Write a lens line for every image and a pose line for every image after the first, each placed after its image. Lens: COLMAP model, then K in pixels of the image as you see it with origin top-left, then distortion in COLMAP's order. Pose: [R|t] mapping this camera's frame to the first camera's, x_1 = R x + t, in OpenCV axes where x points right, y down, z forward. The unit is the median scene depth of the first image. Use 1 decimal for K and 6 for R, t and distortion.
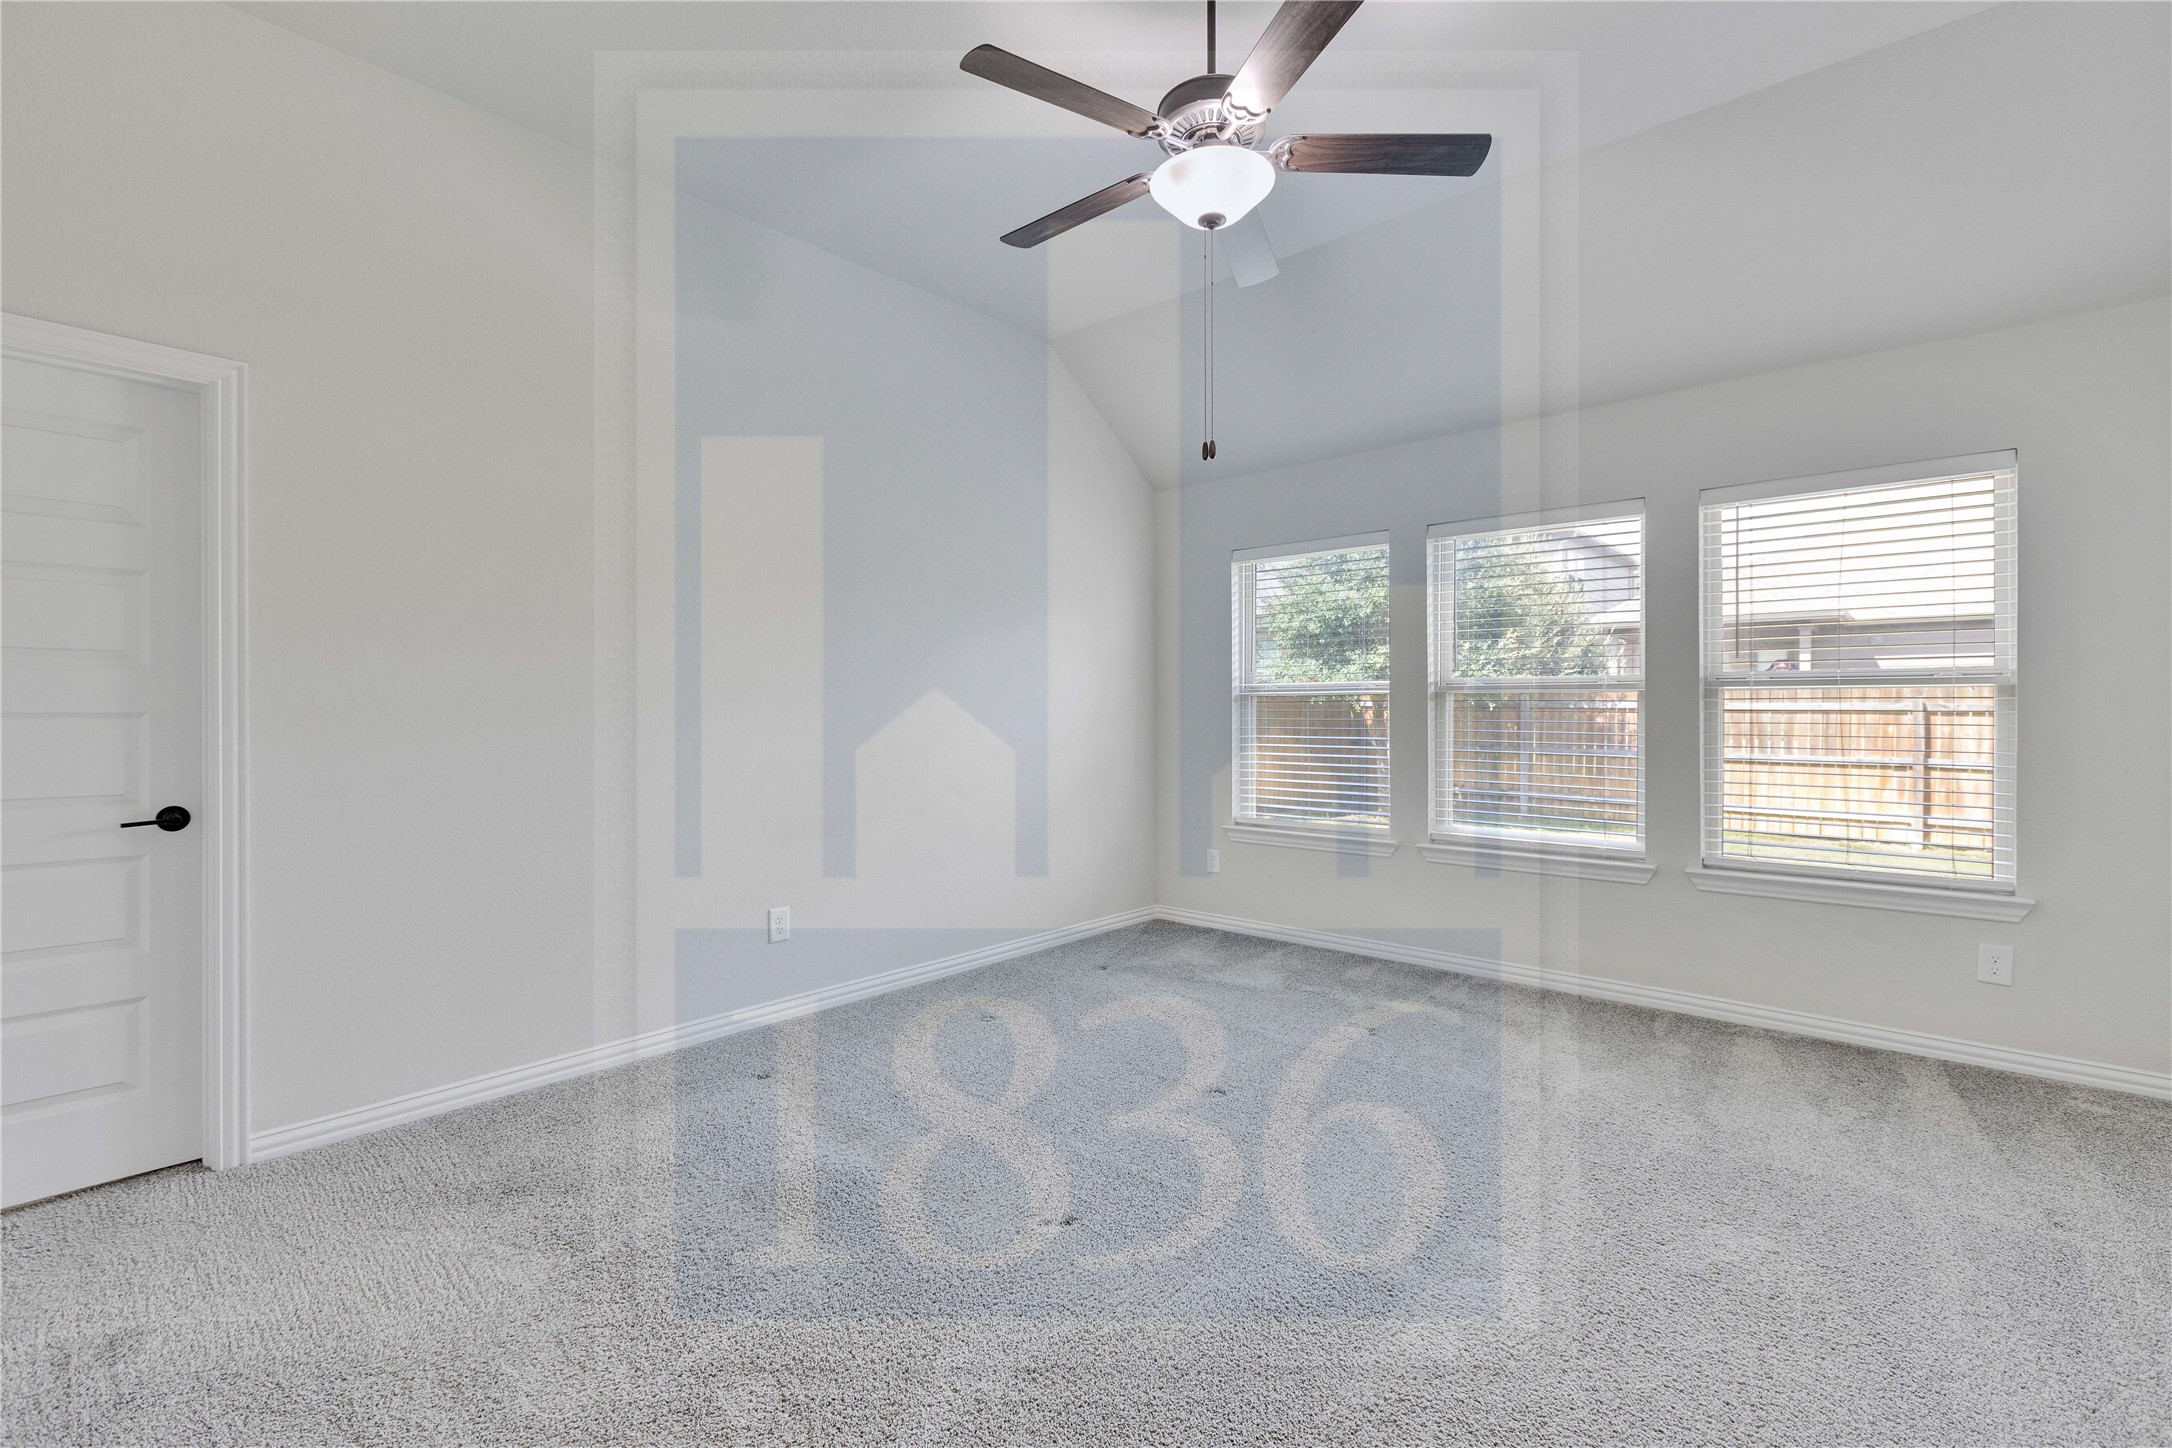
lens RADIAL K [[969.5, 0, 1069.2], [0, 969.5, 711.5], [0, 0, 1]] dist [0.000930, -0.000170]
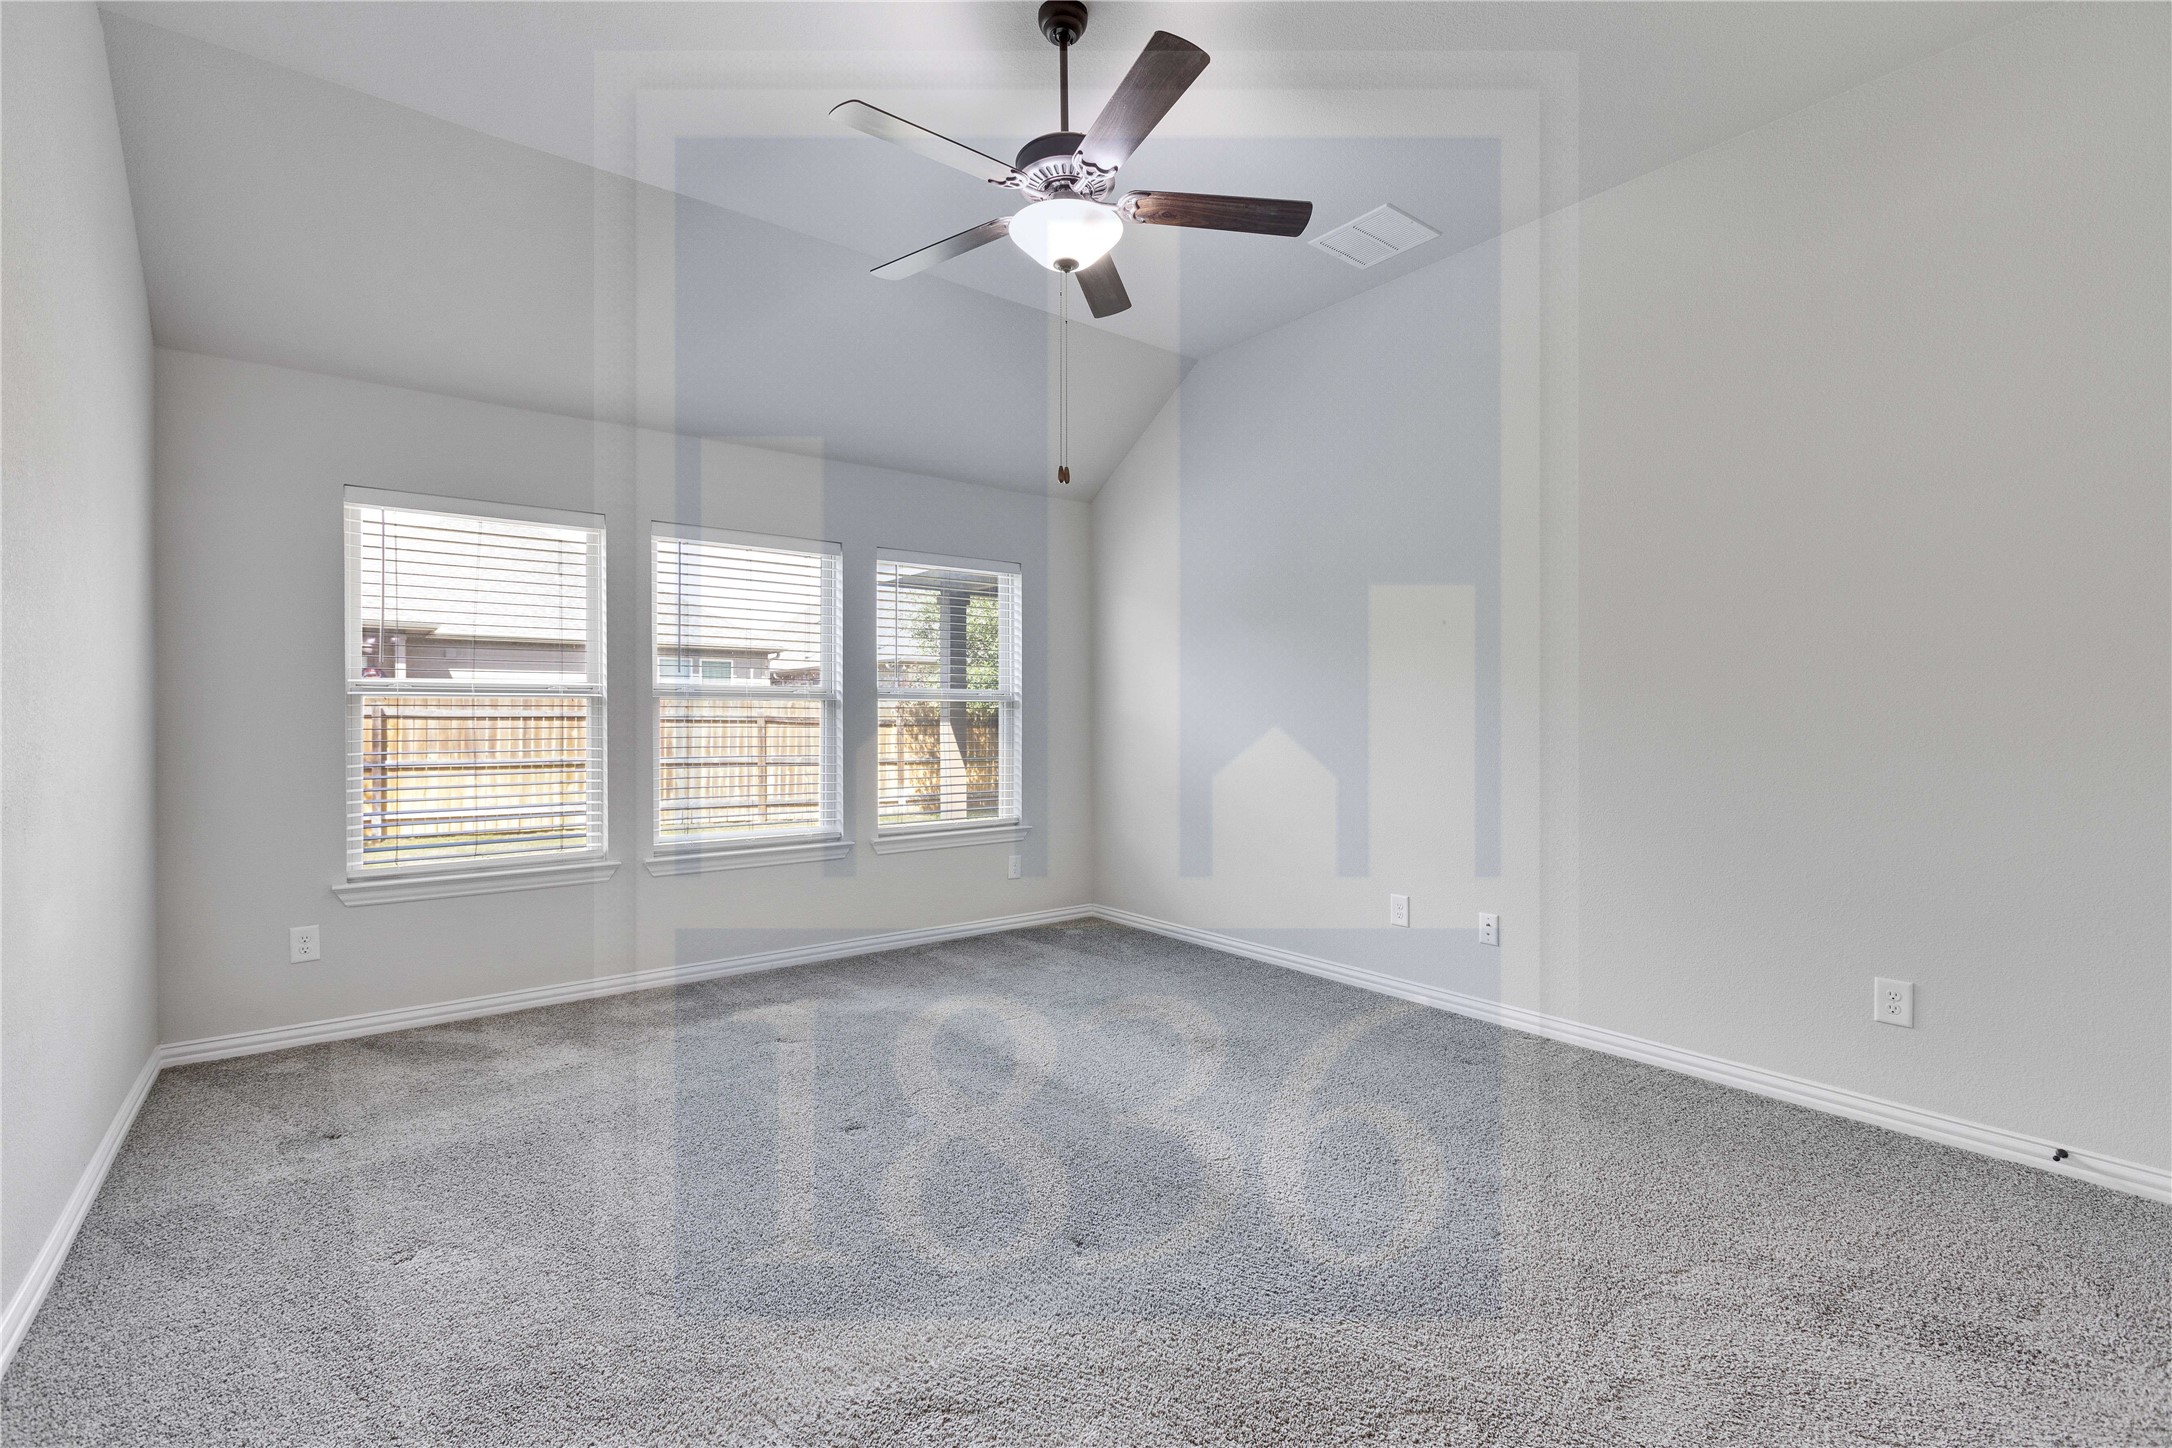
lens RADIAL K [[969.5, 0, 1069.2], [0, 969.5, 711.5], [0, 0, 1]] dist [0.000930, -0.000170]
pose [[0.169559, 0.004381, 0.985510, -0.213194], [0.000921, 0.999989, -0.004603, -0.001323], [-0.985520, 0.001688, 0.169553, 0.184292]]
